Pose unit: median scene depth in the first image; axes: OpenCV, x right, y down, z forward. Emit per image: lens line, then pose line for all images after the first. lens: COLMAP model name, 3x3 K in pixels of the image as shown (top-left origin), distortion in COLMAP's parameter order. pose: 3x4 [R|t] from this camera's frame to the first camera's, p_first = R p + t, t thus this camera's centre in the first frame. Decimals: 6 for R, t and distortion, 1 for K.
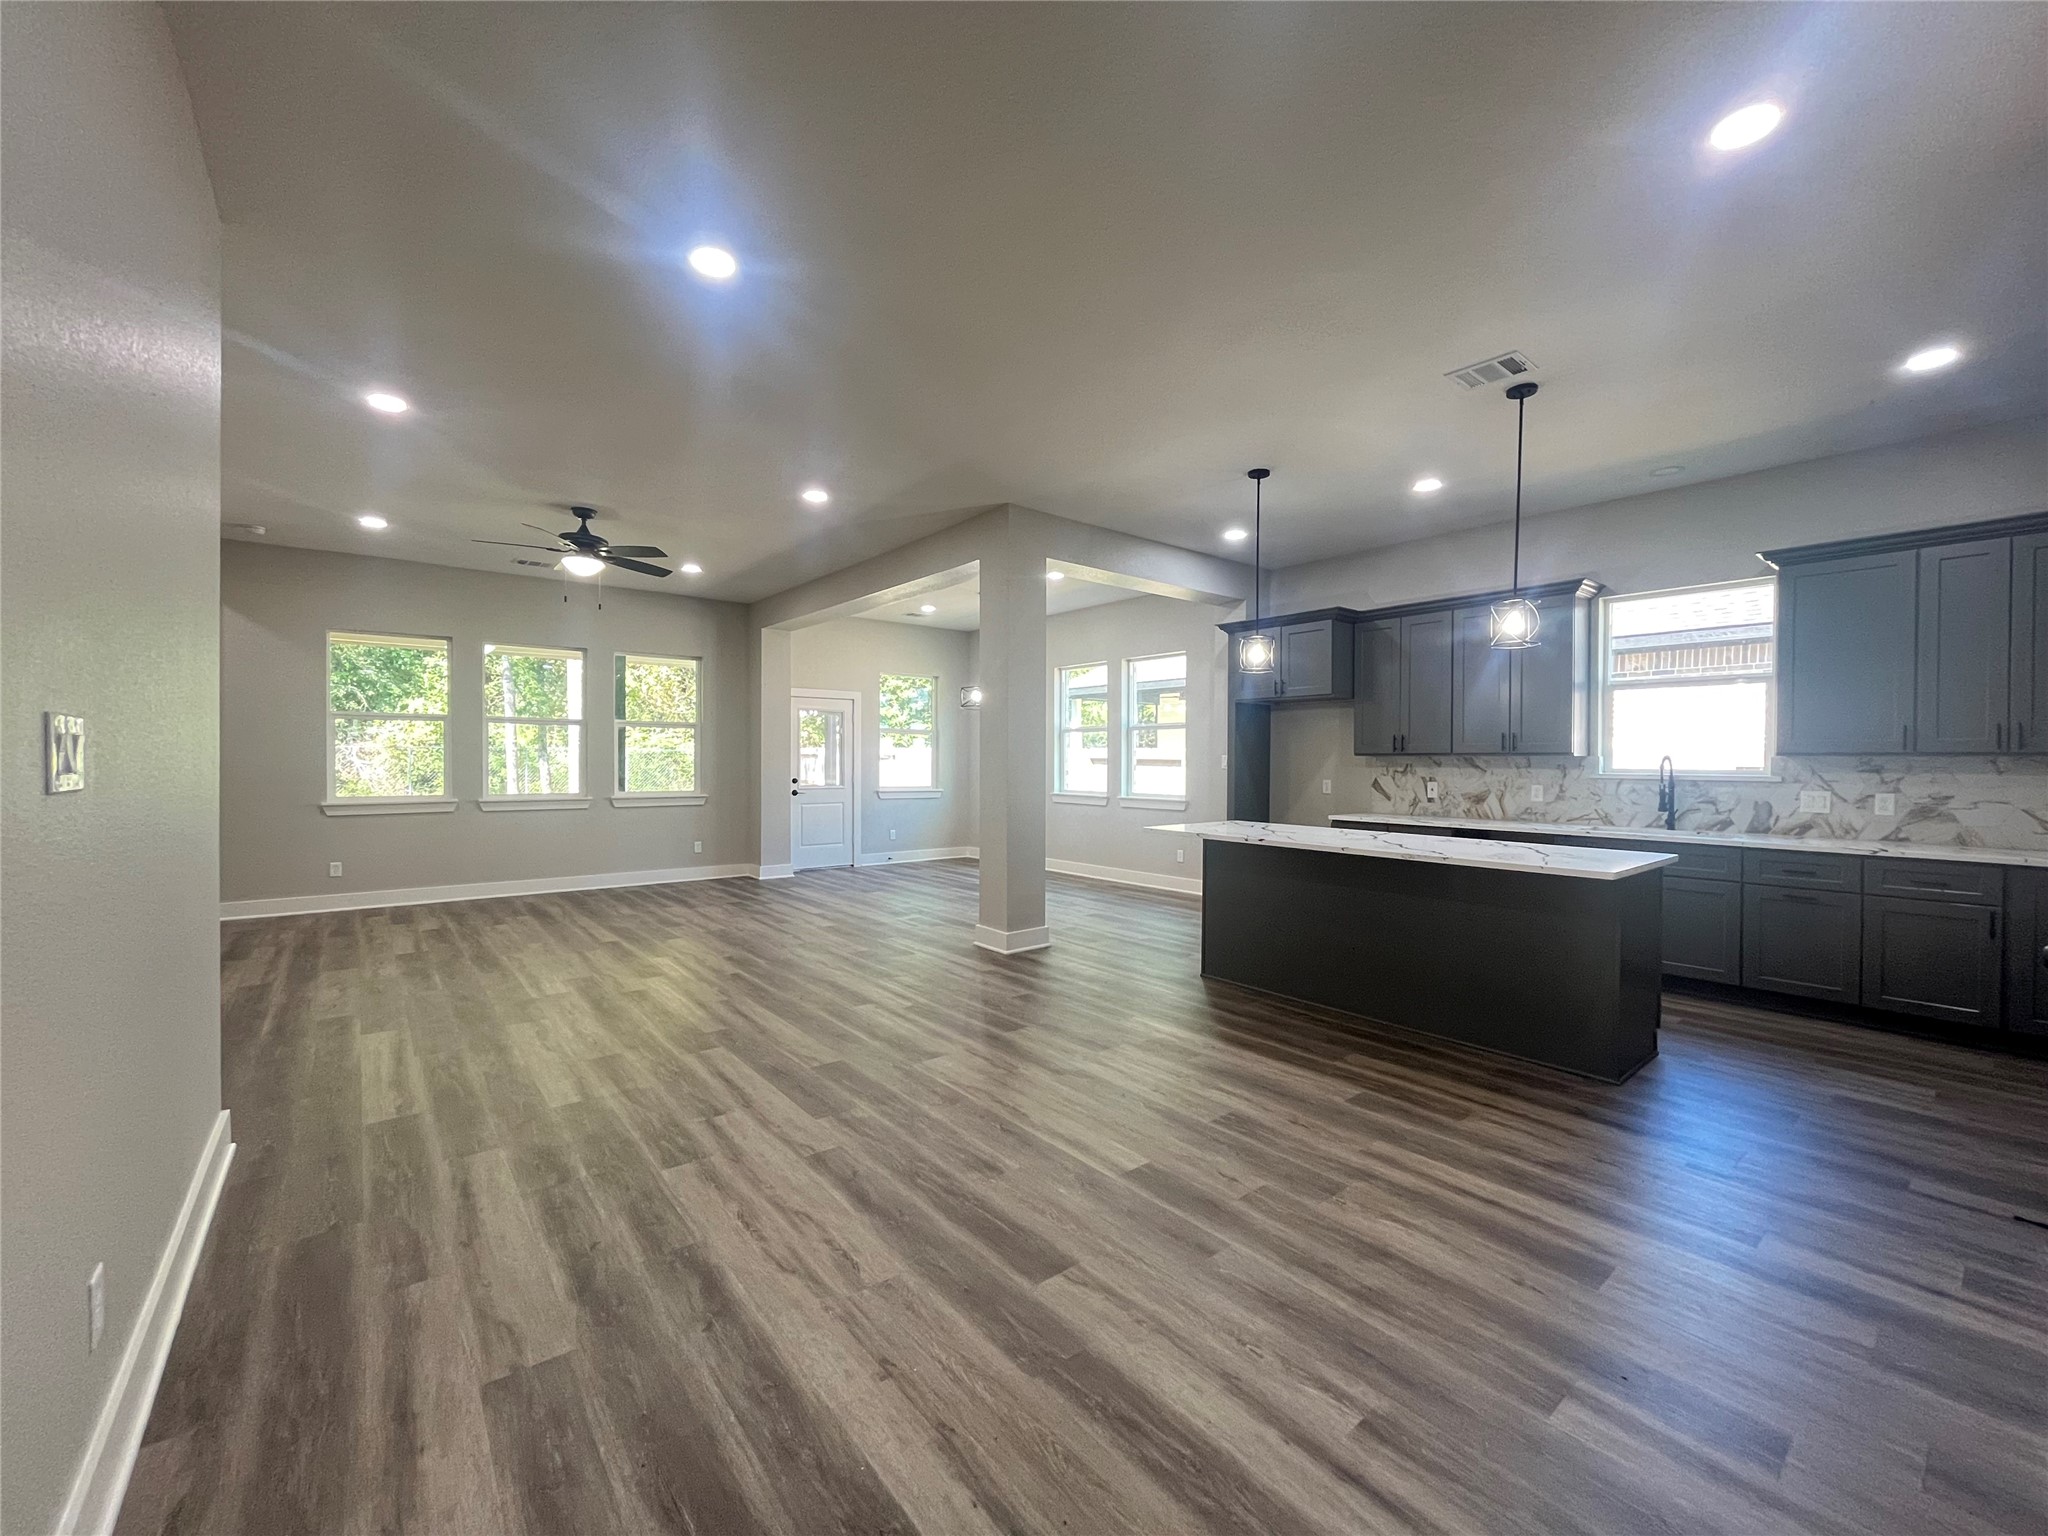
lens RADIAL K [[822.1, 0, 1029.0], [0, 822.1, 767.7], [0, 0, 1]] dist [-0.003612, 0.000559]
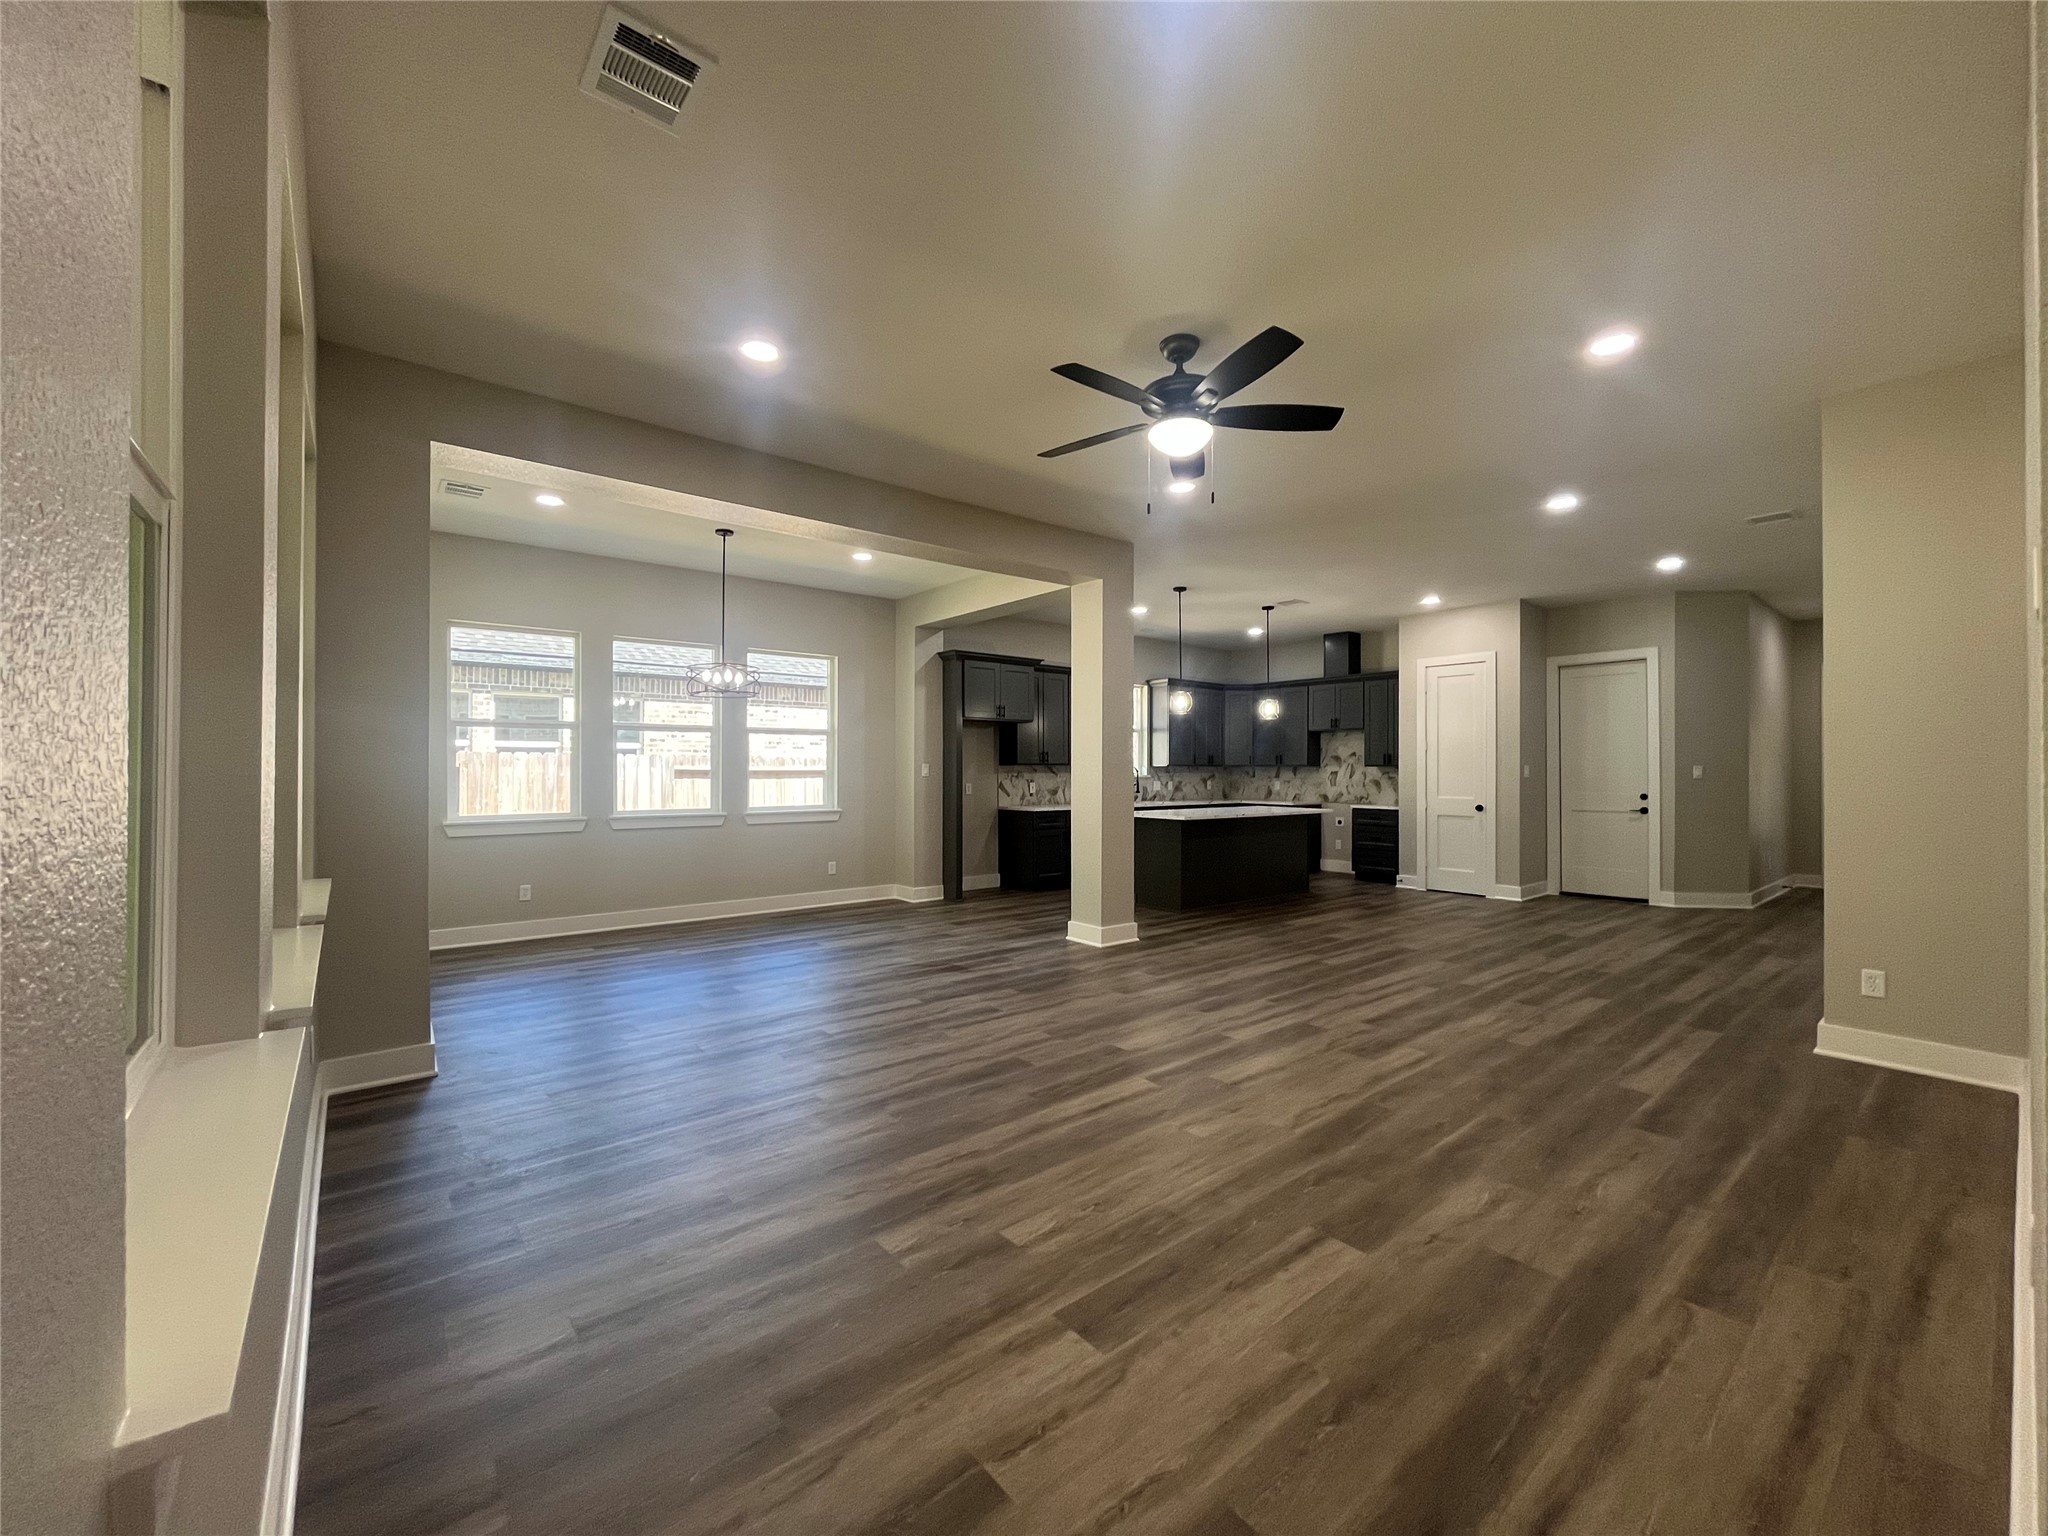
lens RADIAL K [[822.1, 0, 1028.9], [0, 822.1, 763.9], [0, 0, 1]] dist [-0.003612, 0.000559]
pose [[-0.002984, 0.001607, 0.999994, -1.210712], [0.007720, 0.999969, -0.001584, -0.017133], [-0.999966, 0.007716, -0.002996, 1.198039]]
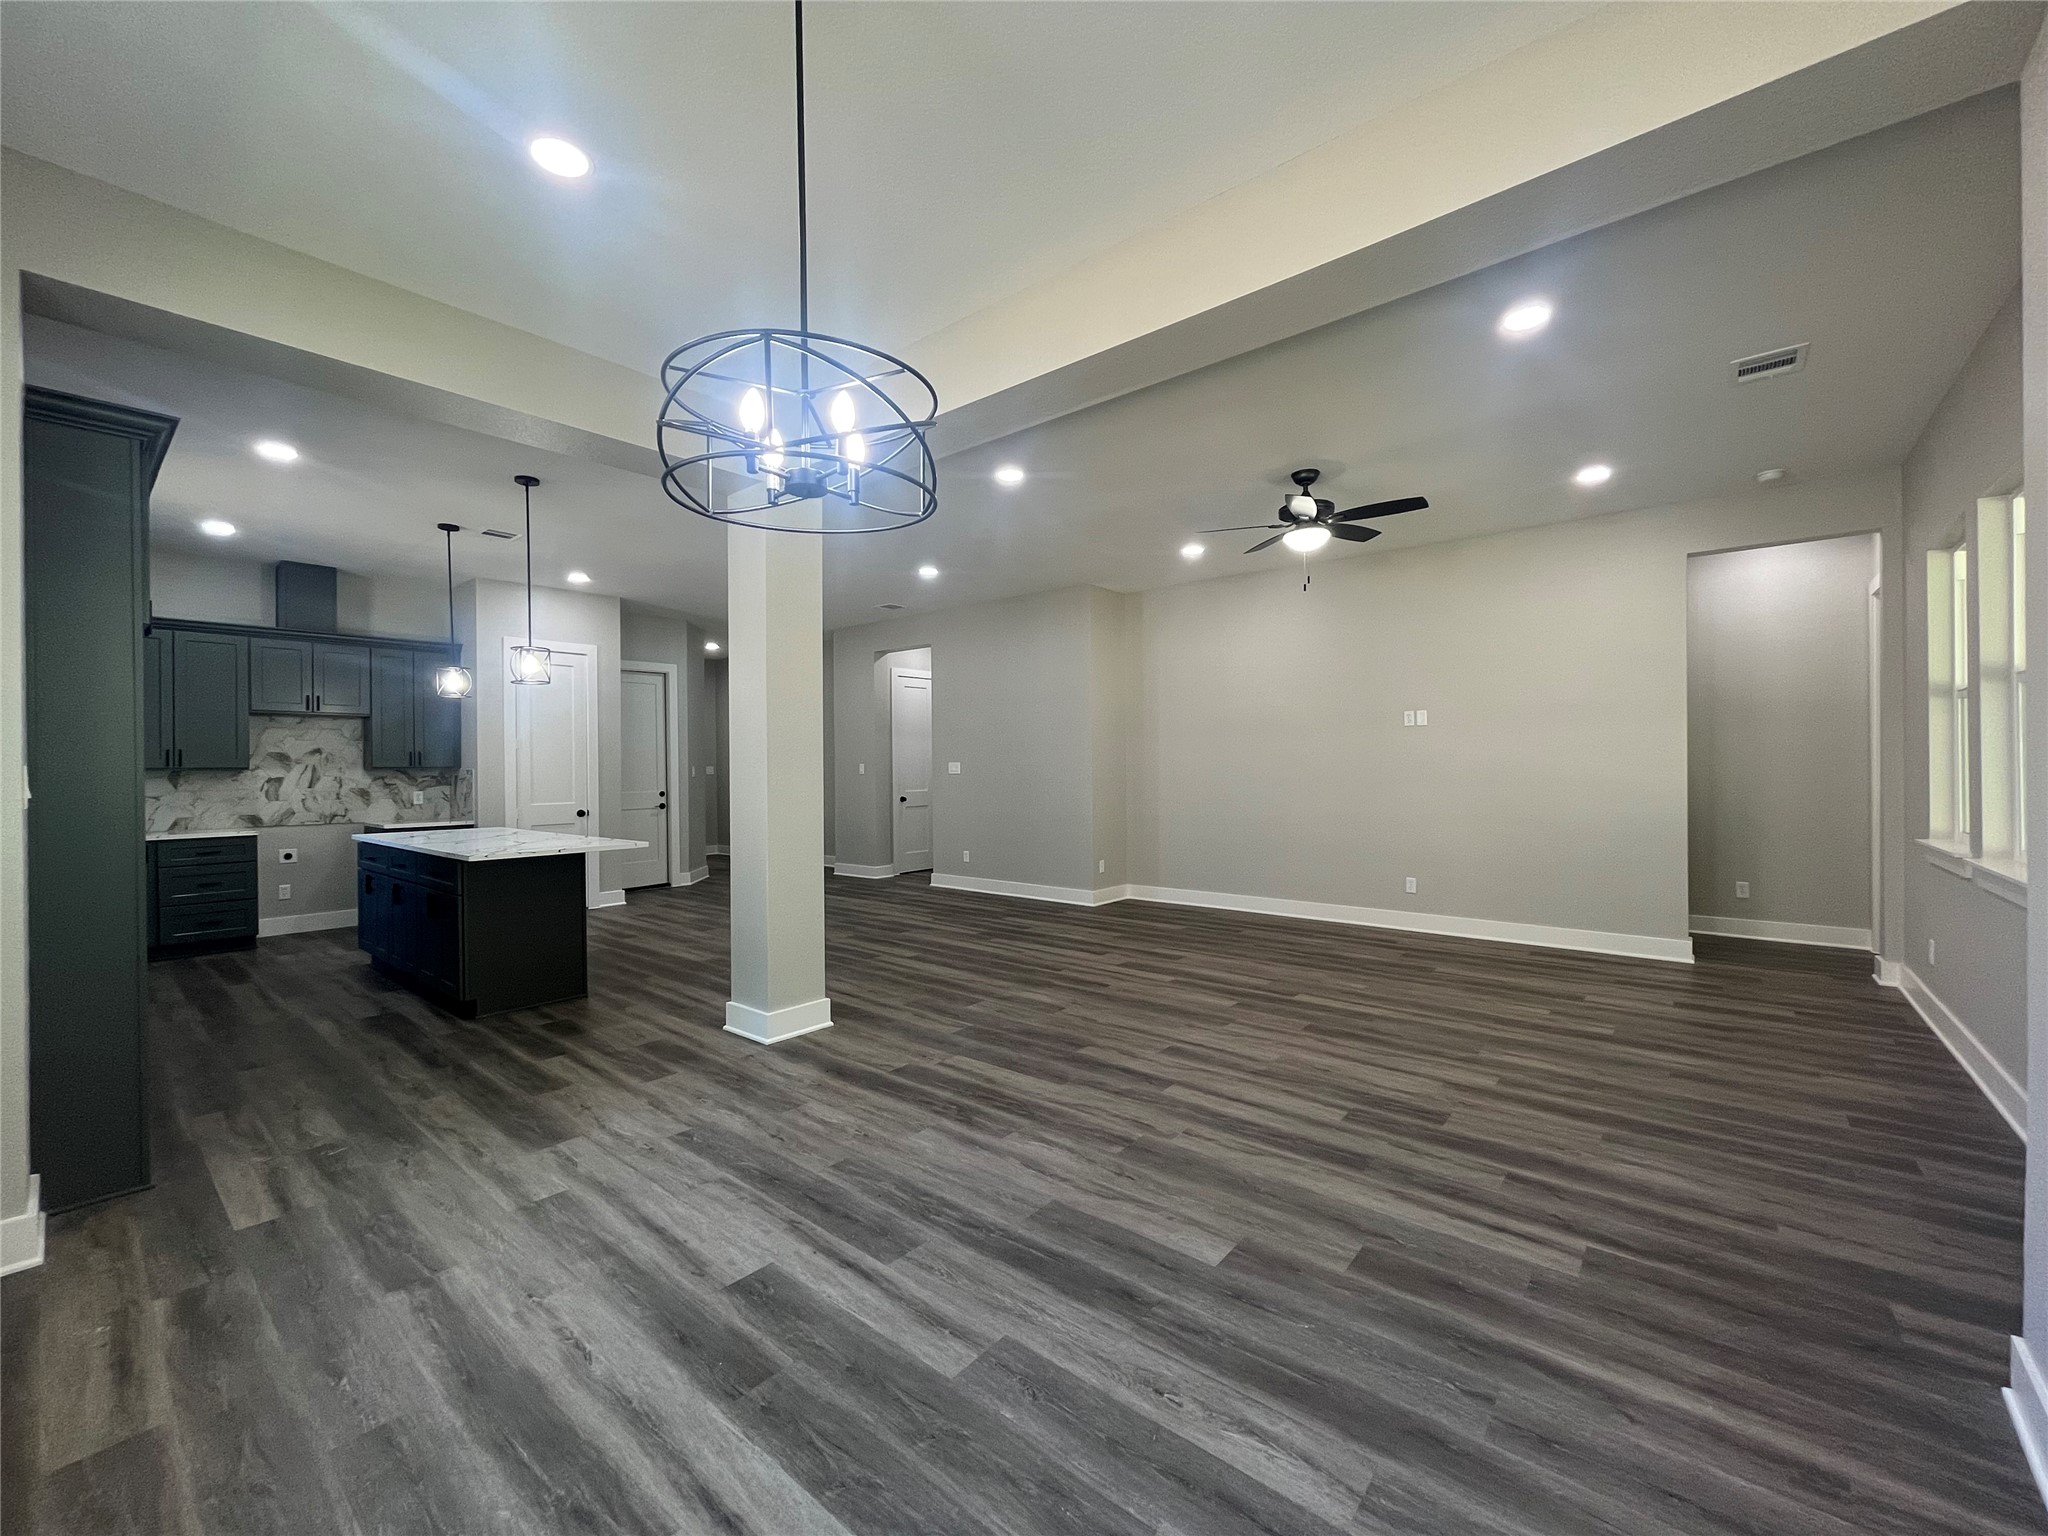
lens RADIAL K [[822.1, 0, 1028.0], [0, 822.1, 766.2], [0, 0, 1]] dist [-0.003612, 0.000559]
pose [[-0.981480, 0.004236, -0.191520, -0.108103], [0.002576, 0.999957, 0.008918, -0.022087], [0.191549, 0.008260, -0.981448, 1.914045]]
